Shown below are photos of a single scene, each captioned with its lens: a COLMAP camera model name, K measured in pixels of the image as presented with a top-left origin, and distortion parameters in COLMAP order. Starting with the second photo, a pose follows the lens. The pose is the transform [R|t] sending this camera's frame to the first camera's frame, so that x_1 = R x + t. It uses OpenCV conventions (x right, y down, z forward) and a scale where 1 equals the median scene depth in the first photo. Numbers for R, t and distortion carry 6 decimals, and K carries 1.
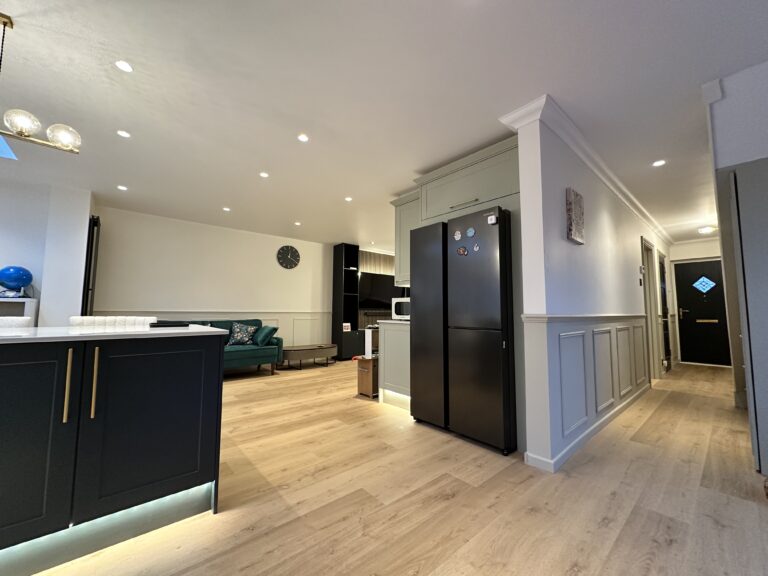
lens RADIAL K [[305.9, 0, 383.2], [0, 305.9, 287.3], [0, 0, 1]] dist [-0.003432, 0.000412]
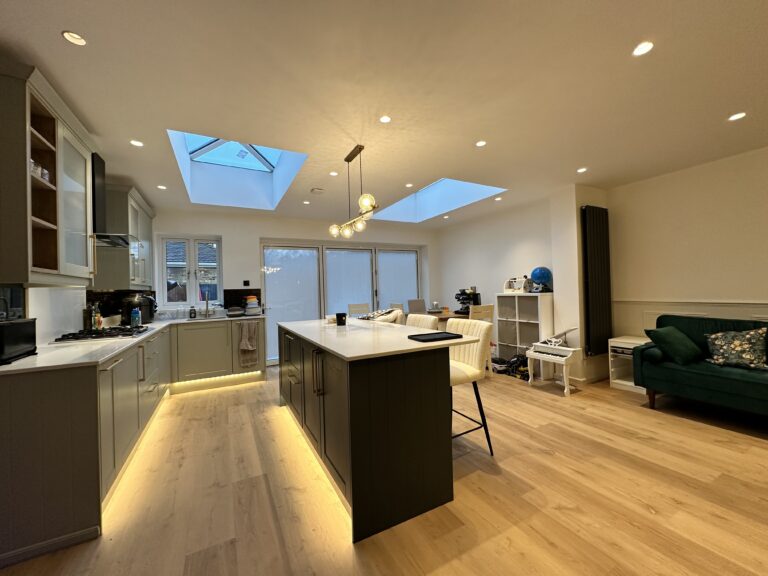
lens RADIAL K [[305.9, 0, 383.0], [0, 305.9, 288.0], [0, 0, 1]] dist [-0.003432, 0.000412]
pose [[-0.223958, -0.004862, -0.974587, 0.193120], [0.106468, 0.993881, -0.029425, -0.015284], [0.968766, -0.110353, -0.222070, 0.699736]]
